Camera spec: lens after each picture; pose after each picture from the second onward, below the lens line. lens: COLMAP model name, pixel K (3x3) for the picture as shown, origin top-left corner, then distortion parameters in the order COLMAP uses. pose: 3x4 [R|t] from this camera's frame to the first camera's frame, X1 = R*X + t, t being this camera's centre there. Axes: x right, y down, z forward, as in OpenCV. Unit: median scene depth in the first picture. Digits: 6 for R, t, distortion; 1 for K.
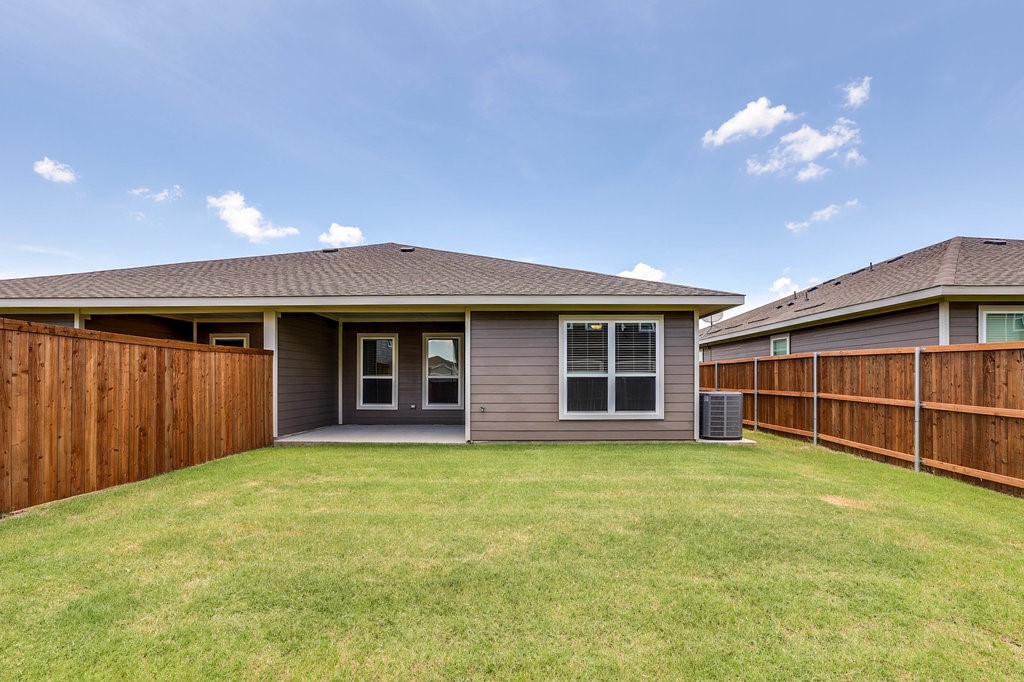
lens RADIAL K [[446.5, 0, 506.3], [0, 446.5, 326.5], [0, 0, 1]] dist [-0.039703, 0.014683]
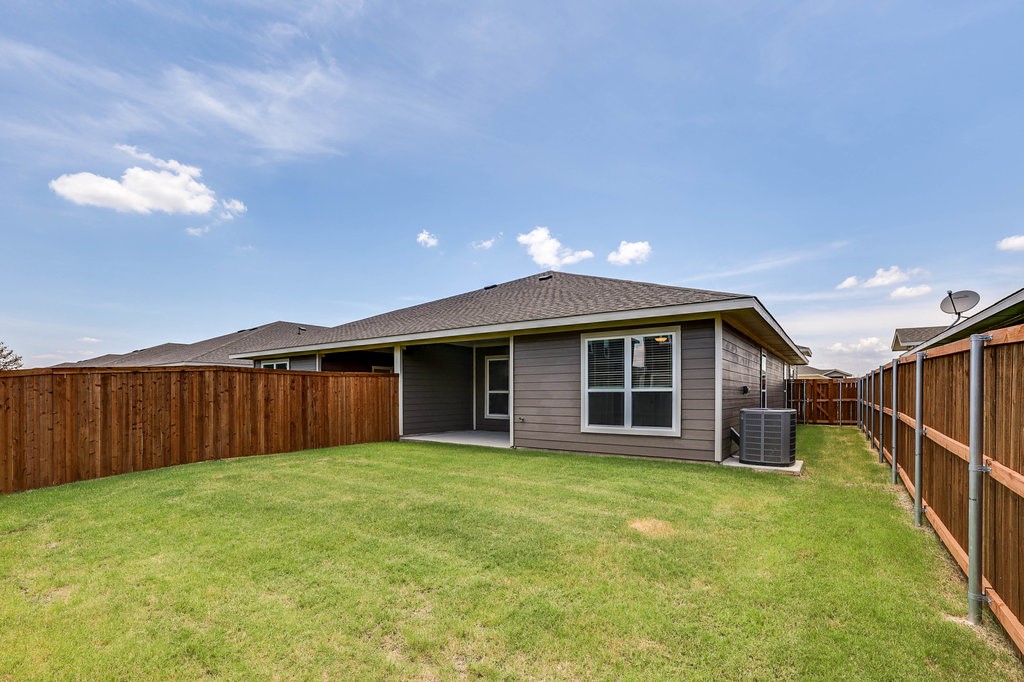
lens RADIAL K [[446.5, 0, 506.3], [0, 446.5, 326.5], [0, 0, 1]] dist [-0.039703, 0.014683]
pose [[0.826942, -0.082562, -0.556193, 0.581796], [0.067191, 0.996583, -0.048036, -0.004154], [0.558258, 0.002352, 0.829664, 0.012535]]
